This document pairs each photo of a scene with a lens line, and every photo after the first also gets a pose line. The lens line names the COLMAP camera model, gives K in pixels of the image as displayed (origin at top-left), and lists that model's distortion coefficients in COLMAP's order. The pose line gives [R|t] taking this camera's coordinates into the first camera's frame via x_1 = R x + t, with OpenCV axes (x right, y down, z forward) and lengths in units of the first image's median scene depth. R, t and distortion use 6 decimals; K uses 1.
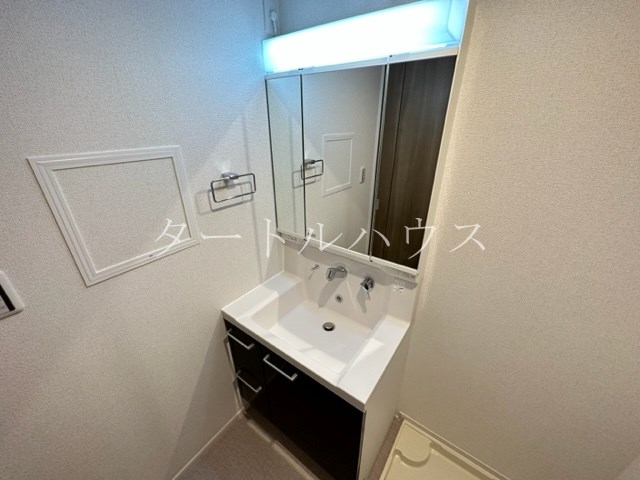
lens RADIAL K [[253.6, 0, 321.3], [0, 253.6, 241.8], [0, 0, 1]] dist [-0.000485, 0.000154]
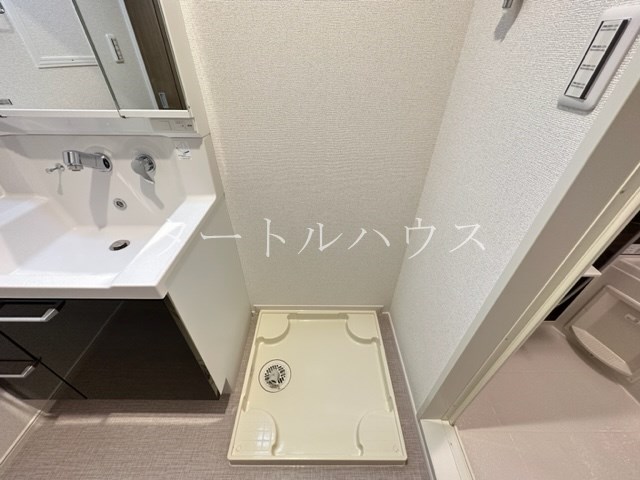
lens RADIAL K [[253.6, 0, 316.0], [0, 253.6, 240.6], [0, 0, 1]] dist [-0.000485, 0.000154]
pose [[0.812055, -0.347318, 0.468974, 0.149074], [0.250062, 0.933191, 0.258116, 0.277024], [-0.527290, -0.092332, 0.844654, 0.099544]]
